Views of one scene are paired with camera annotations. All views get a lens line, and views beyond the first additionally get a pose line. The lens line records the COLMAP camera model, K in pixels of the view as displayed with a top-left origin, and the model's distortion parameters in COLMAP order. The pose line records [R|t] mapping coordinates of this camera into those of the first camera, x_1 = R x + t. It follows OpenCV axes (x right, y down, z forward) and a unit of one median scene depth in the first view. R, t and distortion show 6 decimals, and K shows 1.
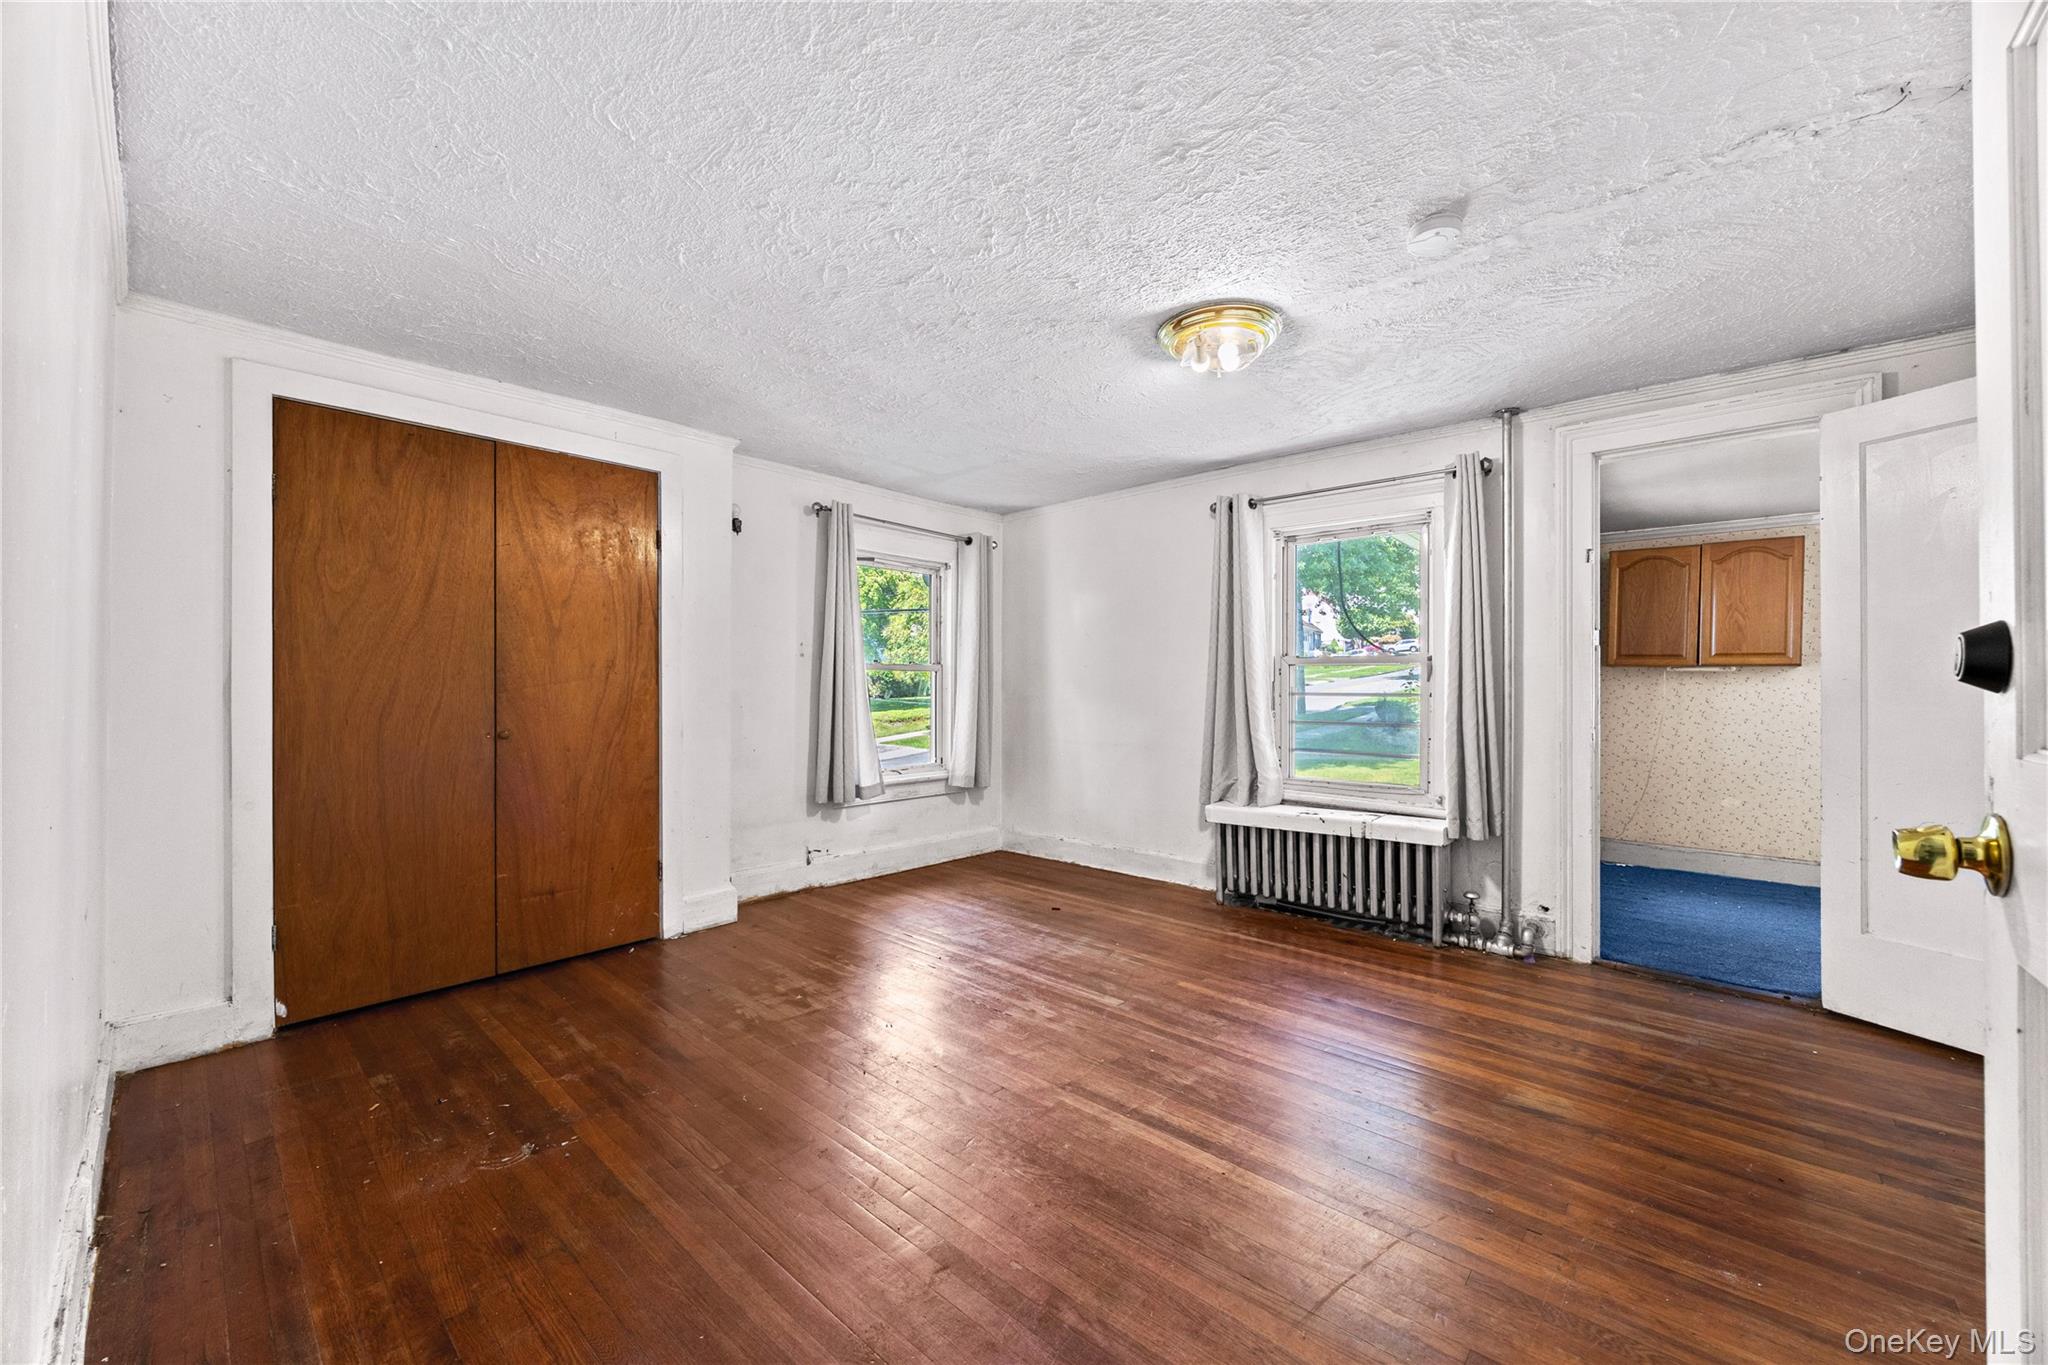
lens RADIAL K [[785.7, 0, 1022.4], [0, 785.7, 695.0], [0, 0, 1]] dist [0.002467, -0.000609]
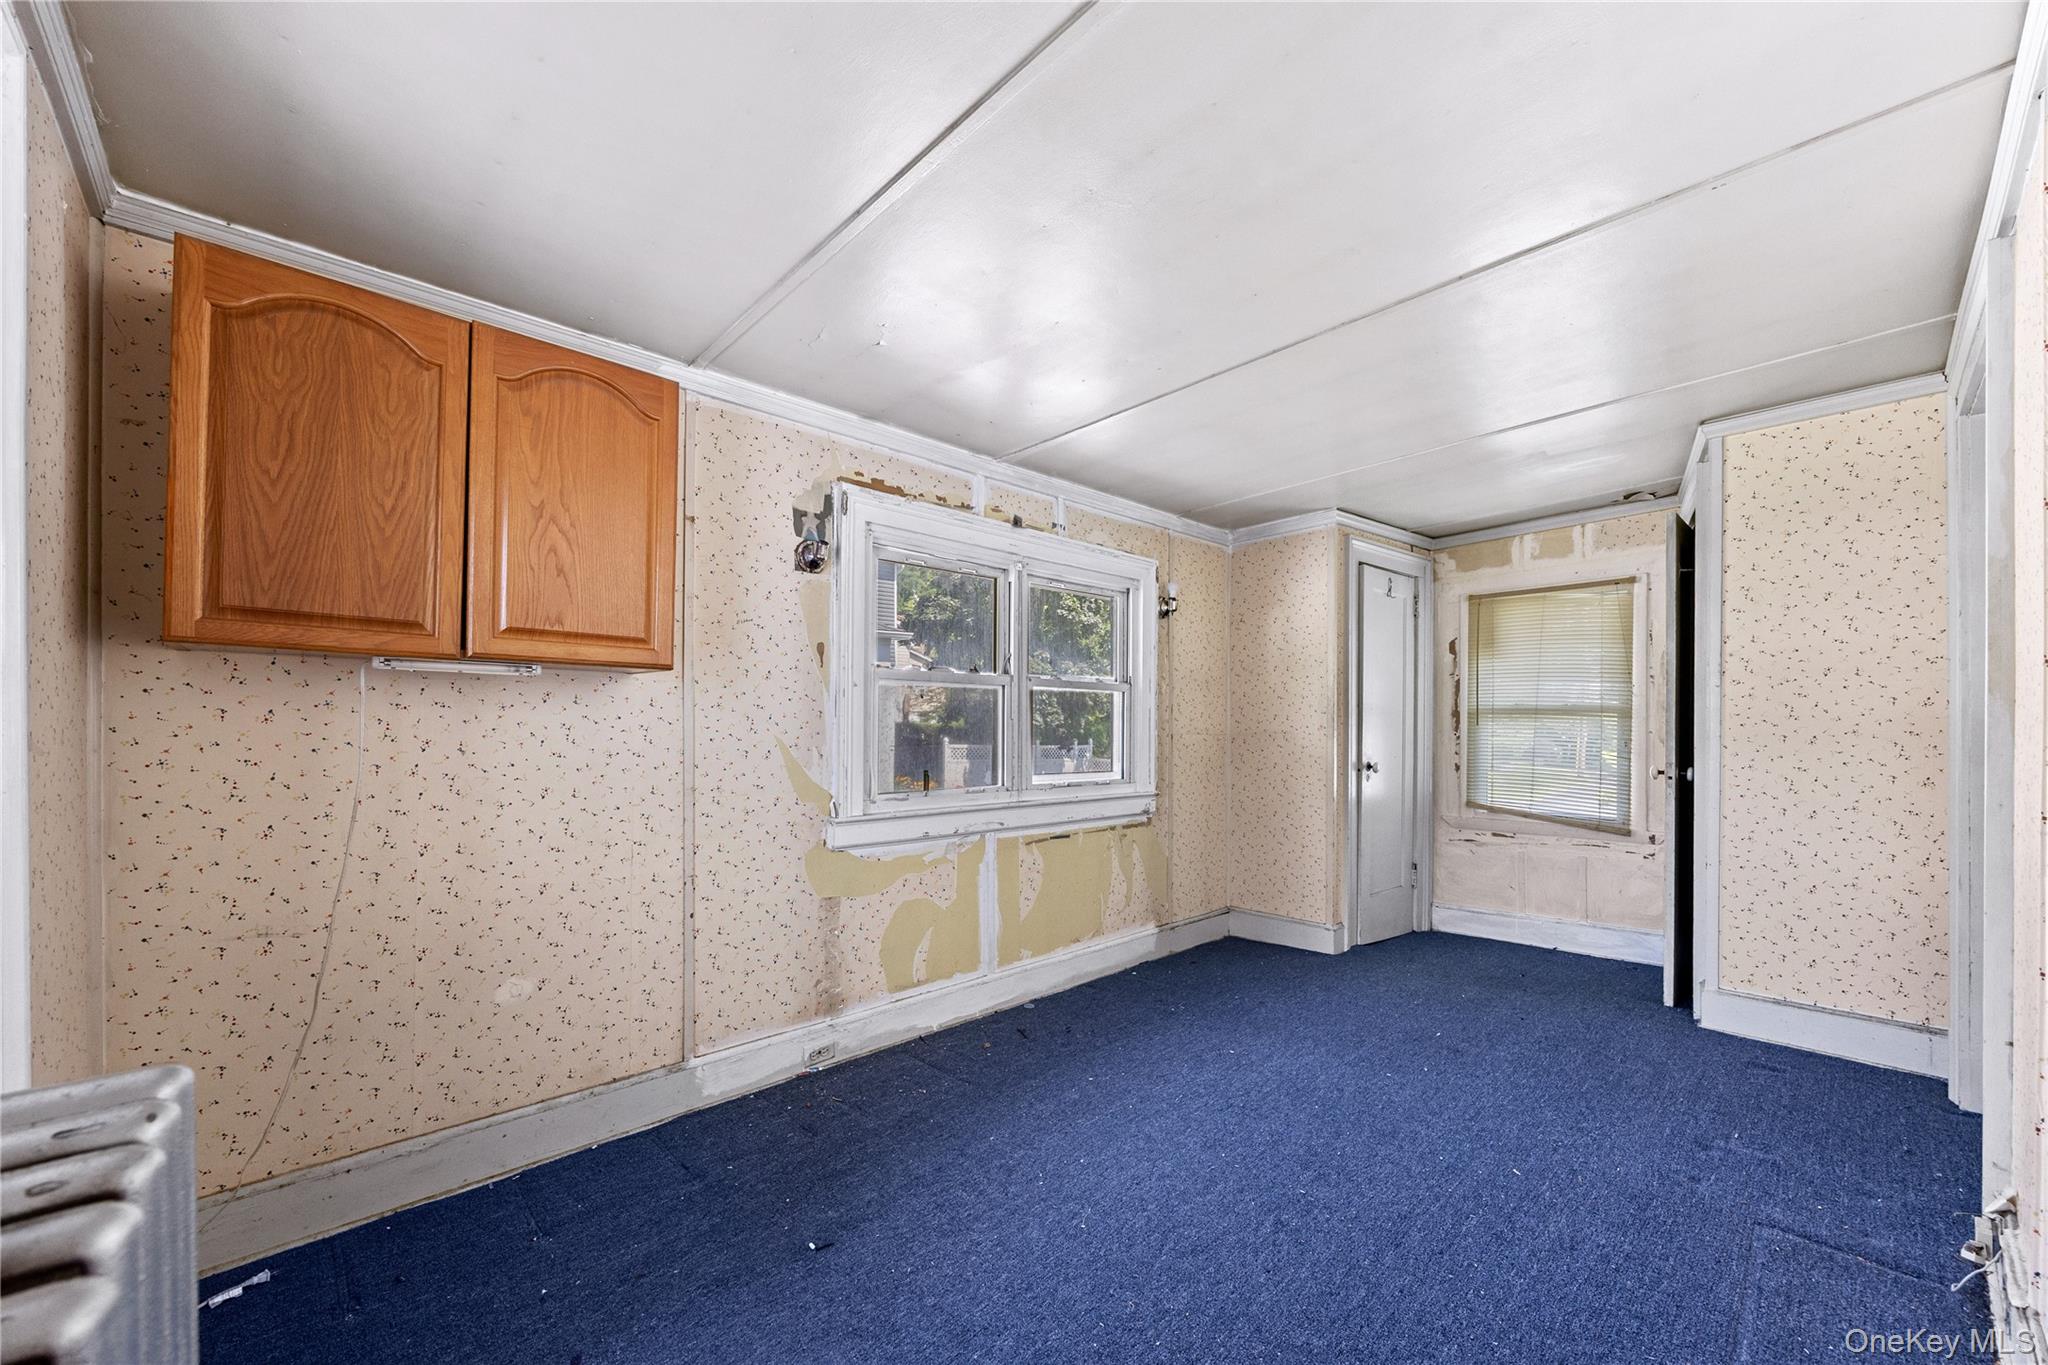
lens RADIAL K [[785.7, 0, 1019.9], [0, 785.7, 716.4], [0, 0, 1]] dist [0.002467, -0.000609]
pose [[0.090920, -0.010095, 0.995807, 0.510877], [-0.003691, 0.999938, 0.010474, -0.014806], [-0.995851, -0.004628, 0.090878, 0.697589]]
